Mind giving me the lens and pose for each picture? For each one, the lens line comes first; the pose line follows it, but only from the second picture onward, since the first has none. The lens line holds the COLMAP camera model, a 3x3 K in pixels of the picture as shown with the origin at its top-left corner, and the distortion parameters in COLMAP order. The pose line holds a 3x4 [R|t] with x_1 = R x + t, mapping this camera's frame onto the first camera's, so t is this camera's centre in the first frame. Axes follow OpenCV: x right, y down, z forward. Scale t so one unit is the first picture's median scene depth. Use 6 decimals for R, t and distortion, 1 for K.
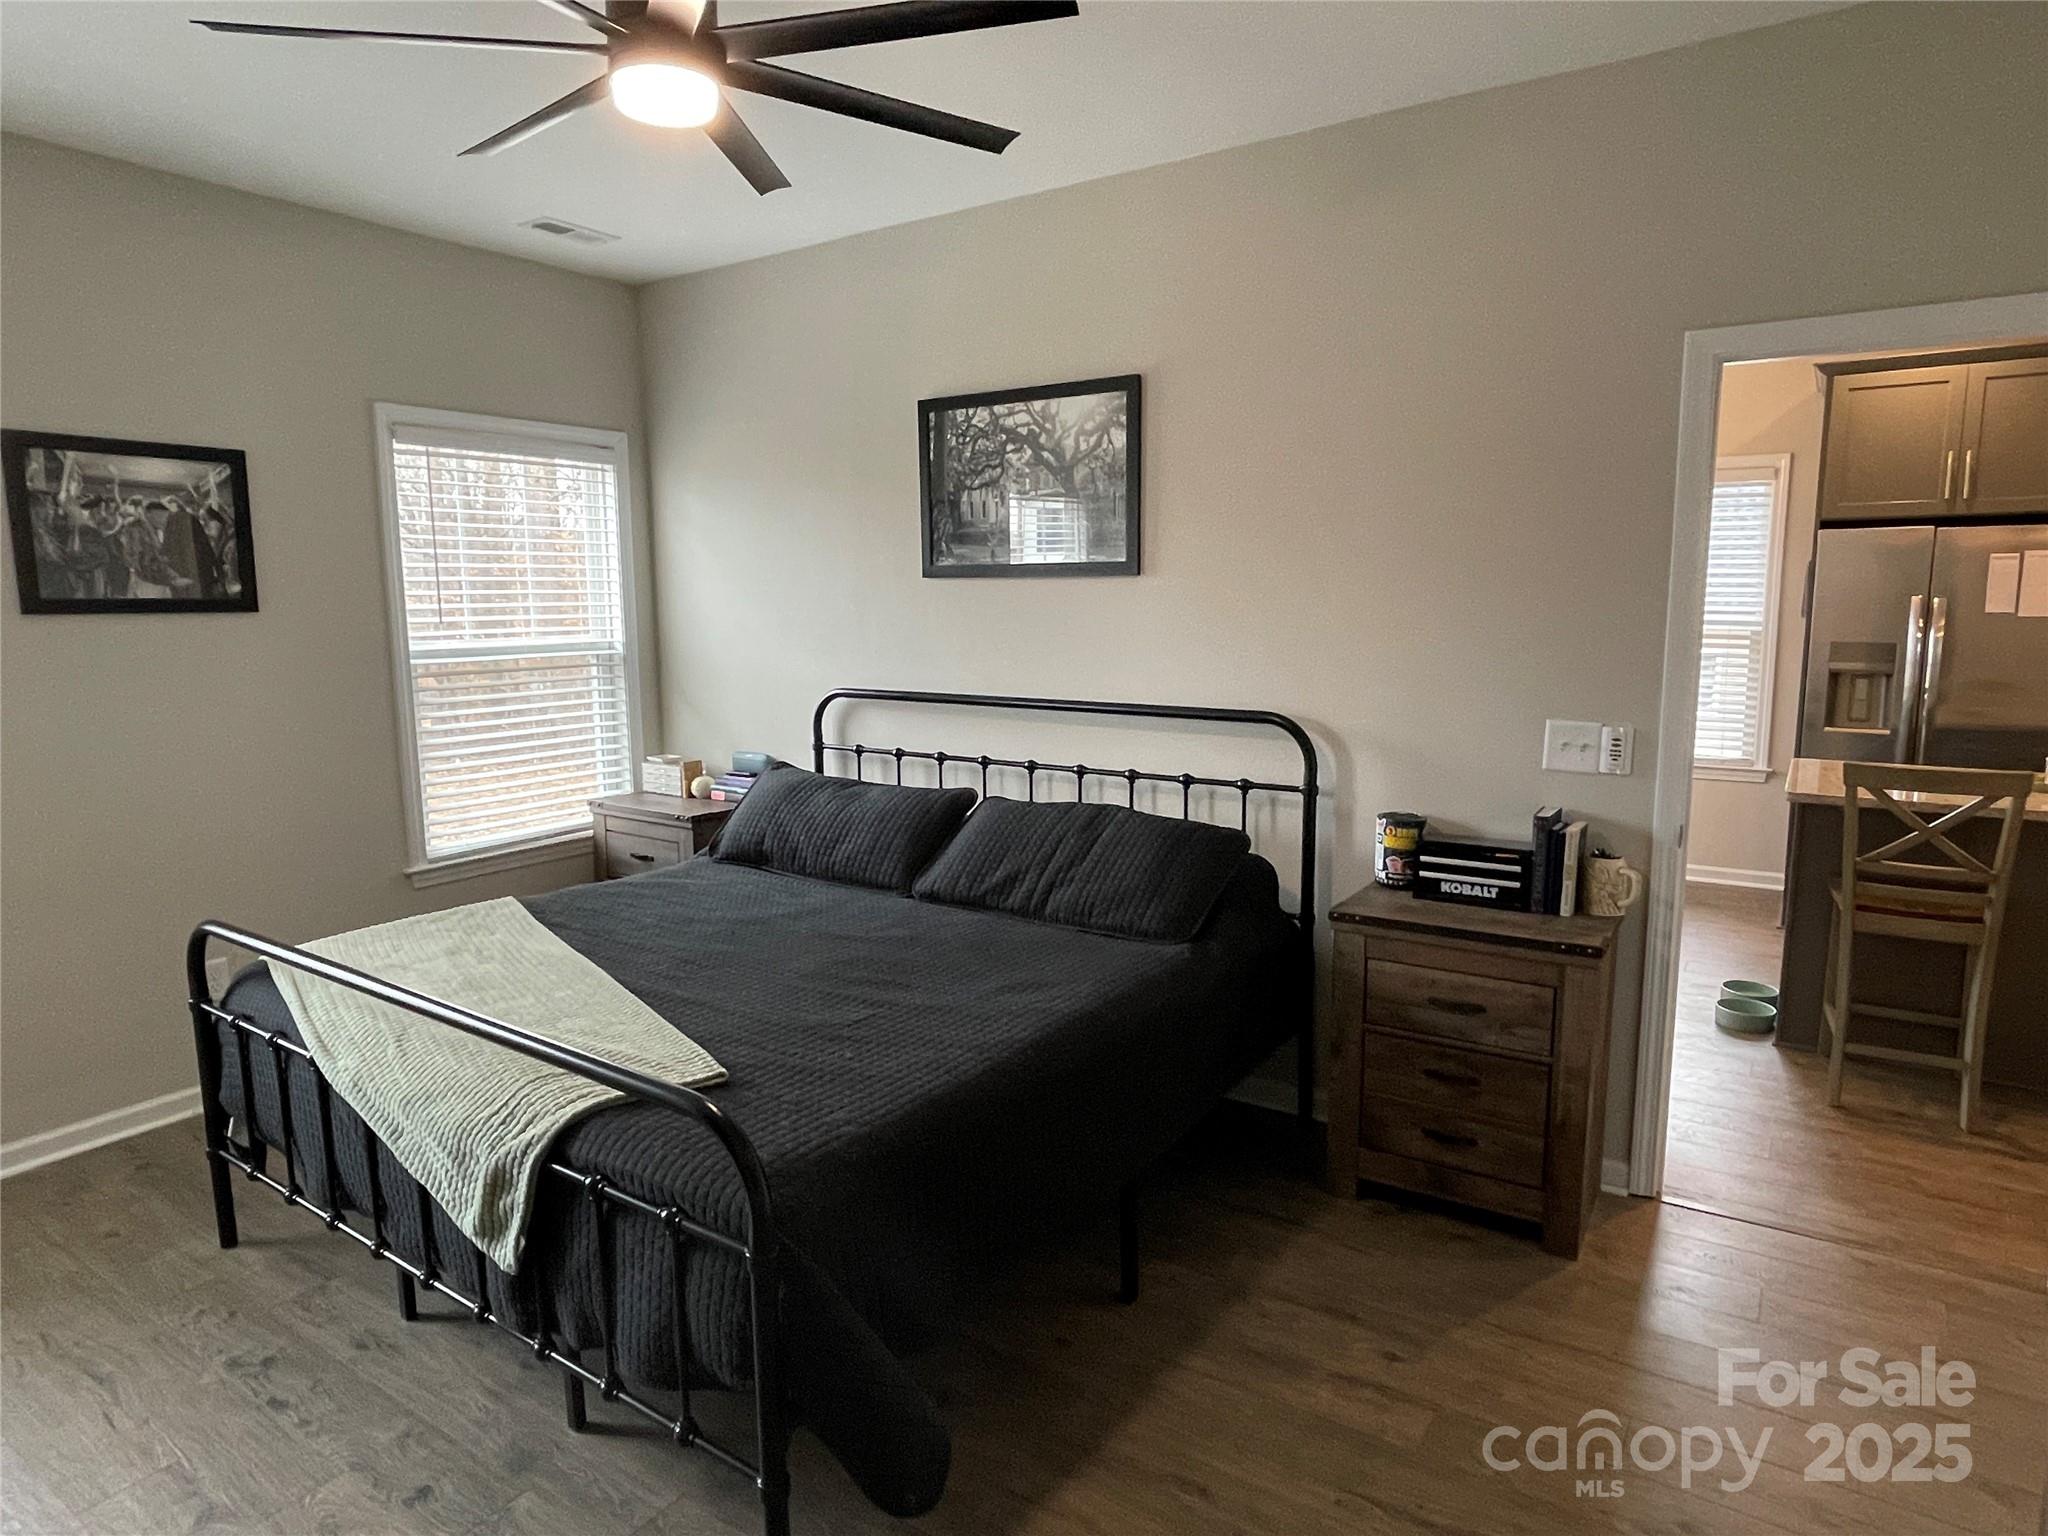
lens RADIAL K [[1205.6, 0, 1024.0], [0, 1205.6, 768.0], [0, 0, 1]] dist [0.024843, -0.000144]
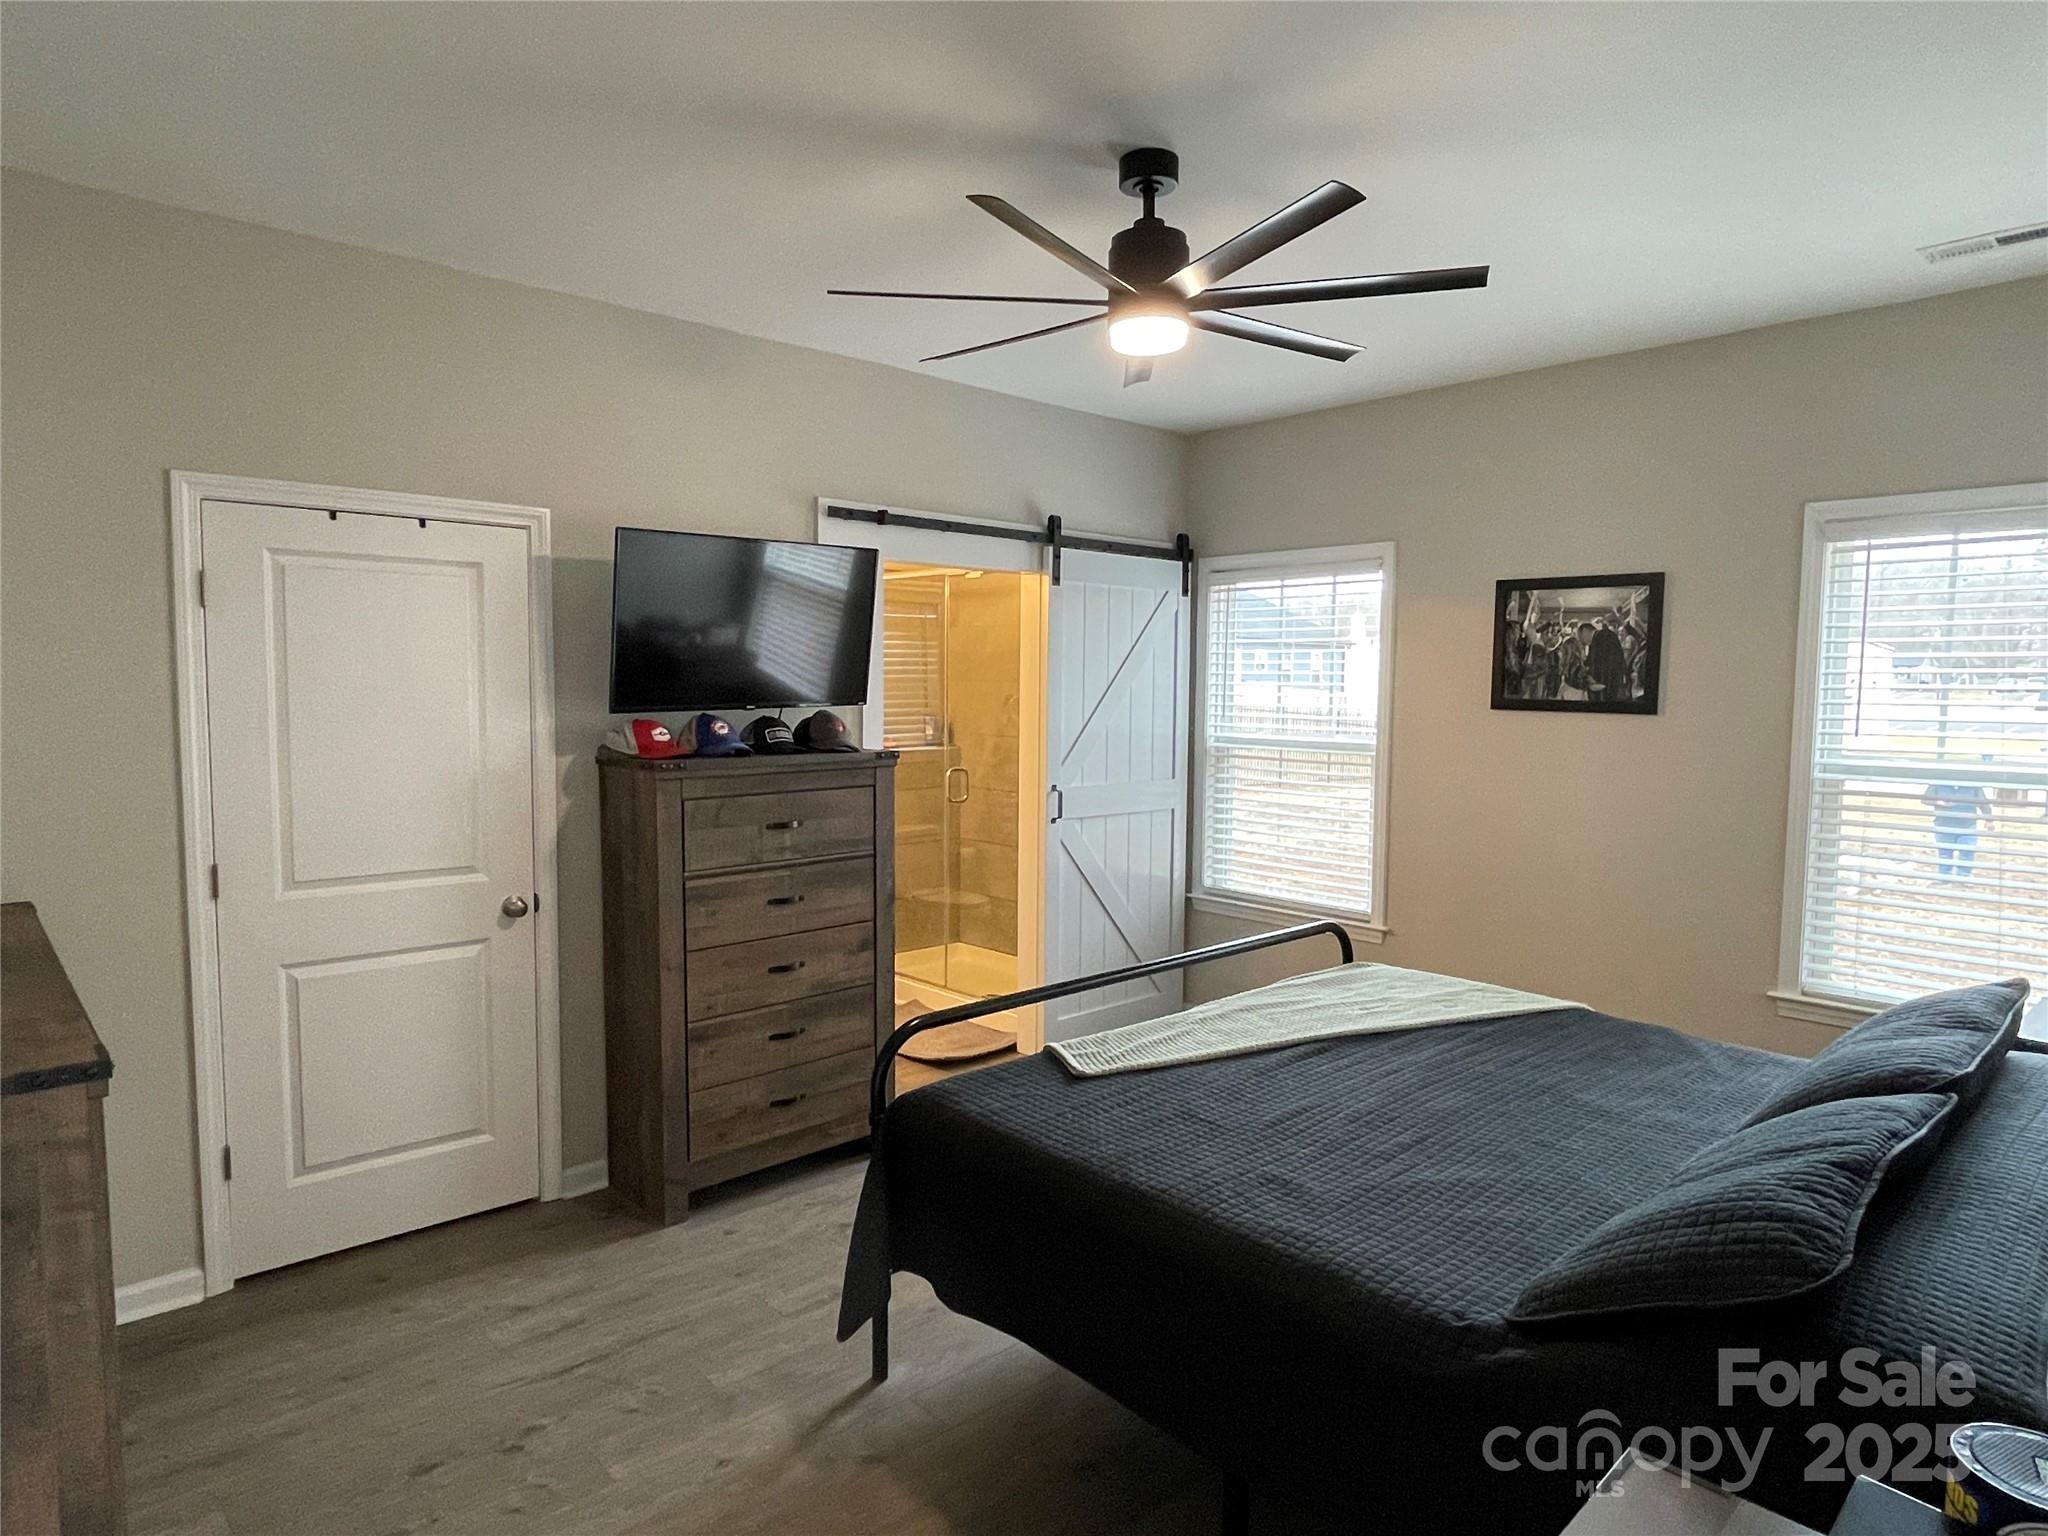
lens RADIAL K [[1203.5, 0, 1024.0], [0, 1203.5, 768.0], [0, 0, 1]] dist [-0.006776, 0.000429]
pose [[-0.203591, 0.075389, -0.976149, 0.598721], [-0.156028, 0.981790, 0.108367, -0.116780], [0.966543, 0.174370, -0.188121, 0.703215]]
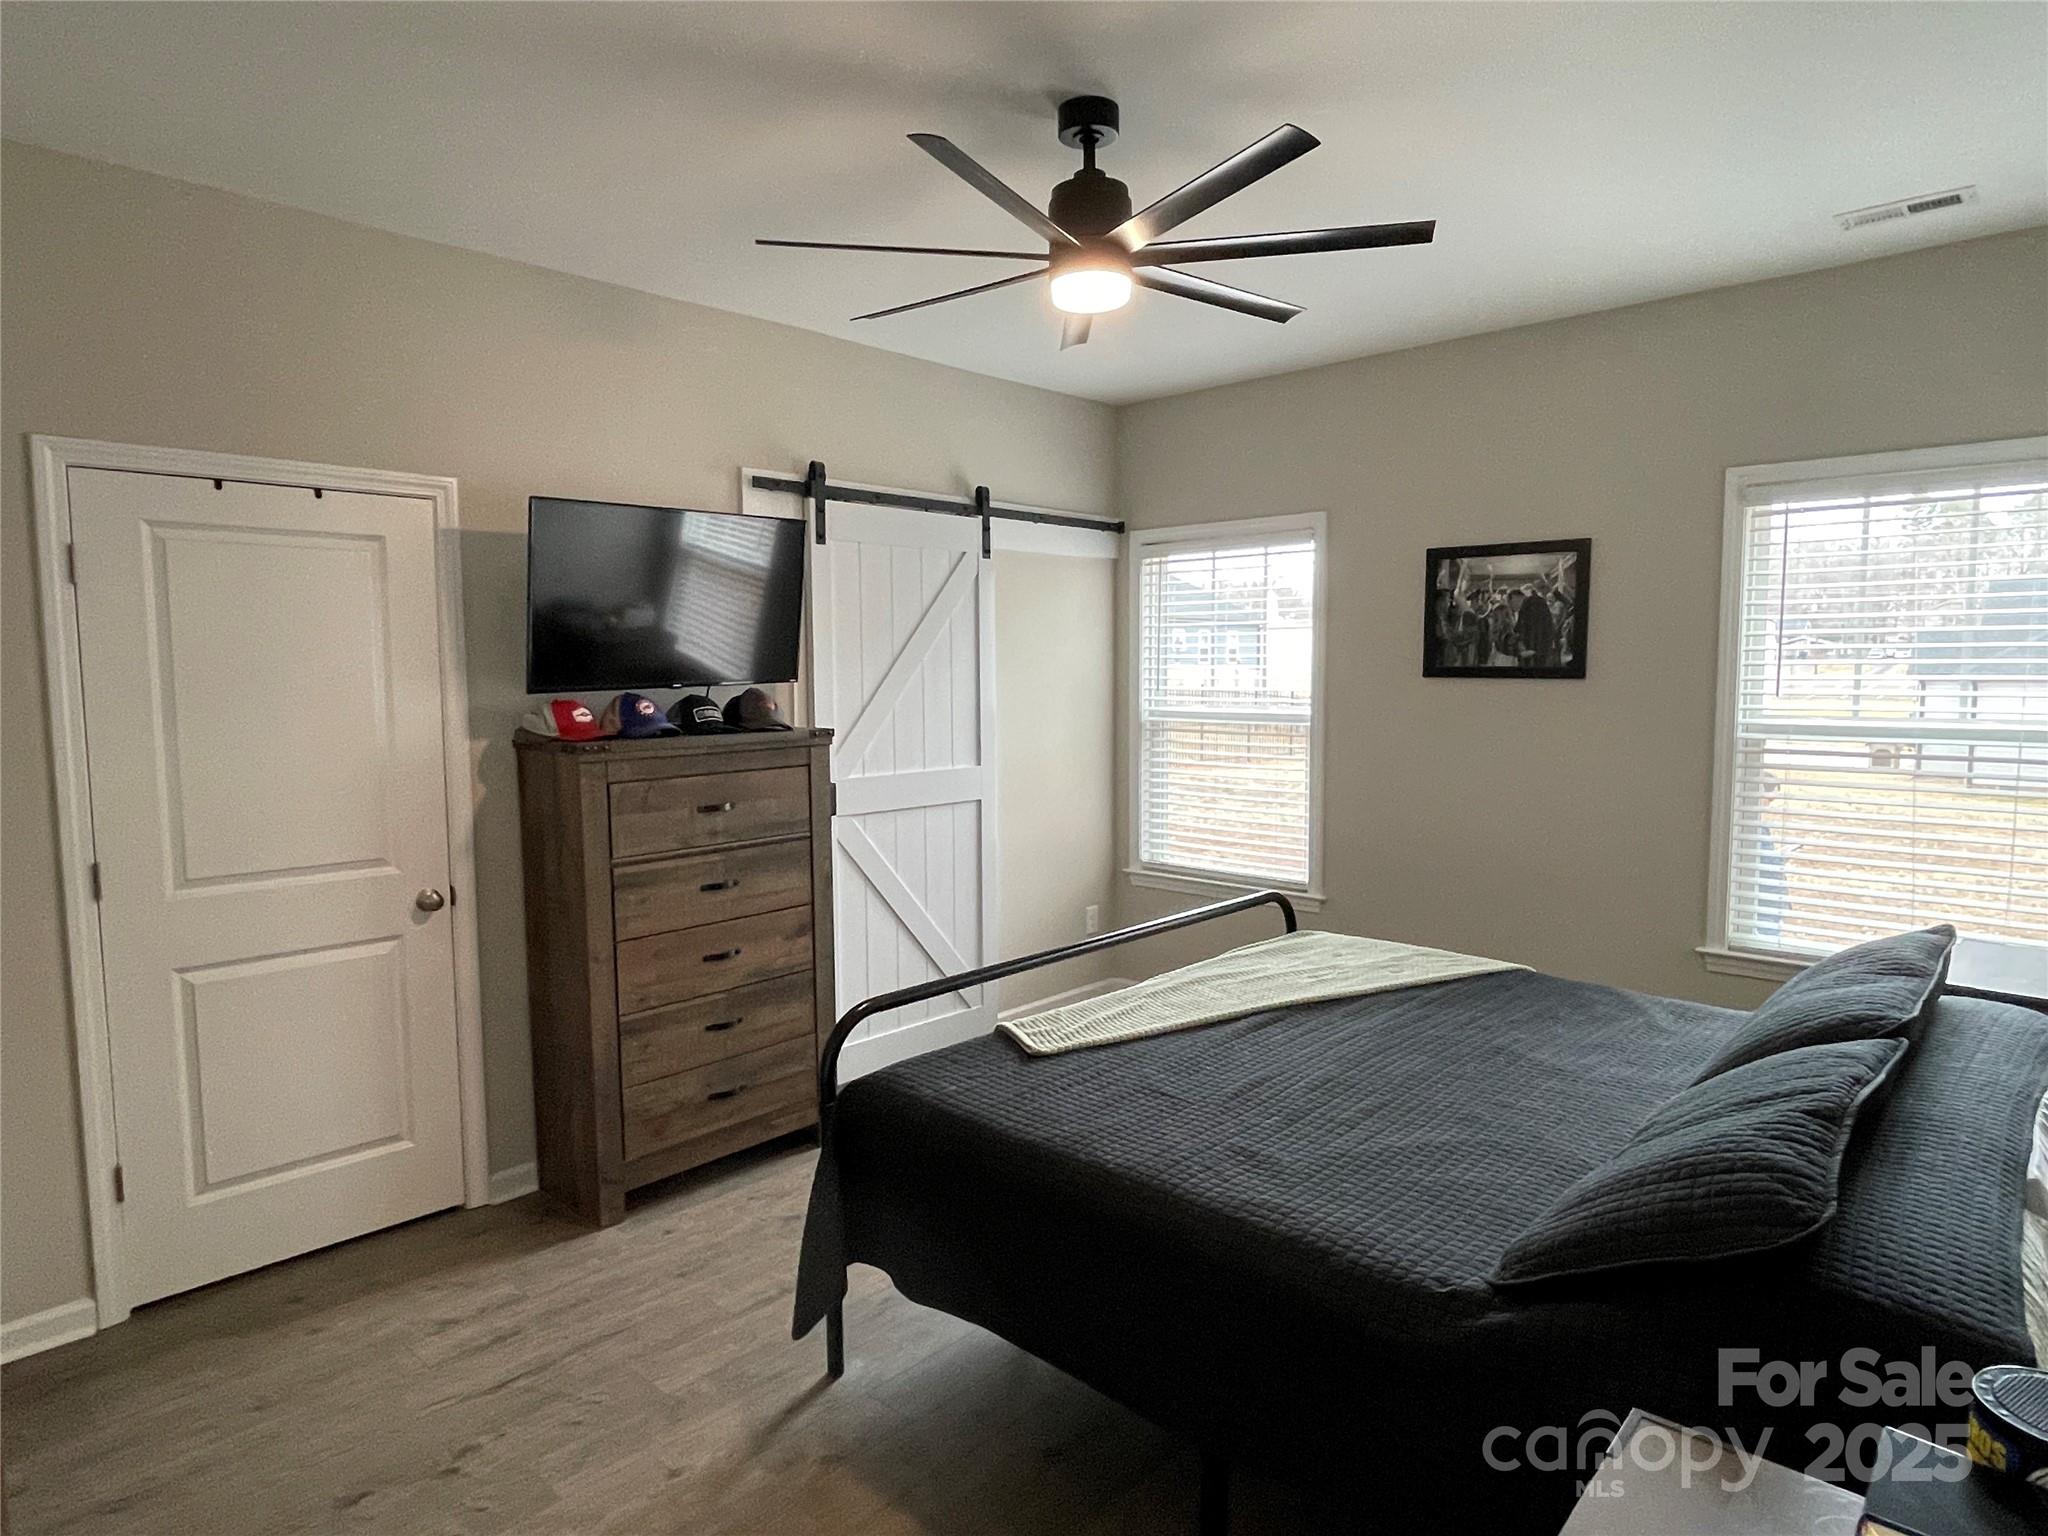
lens RADIAL K [[1197.4, 0, 1026.1], [0, 1197.4, 768.2], [0, 0, 1]] dist [-0.007041, 0.001340]
pose [[-0.130933, 0.091607, -0.987150, 0.574329], [-0.143453, 0.983492, 0.110295, -0.101521], [0.980958, 0.156051, -0.115630, 0.677968]]
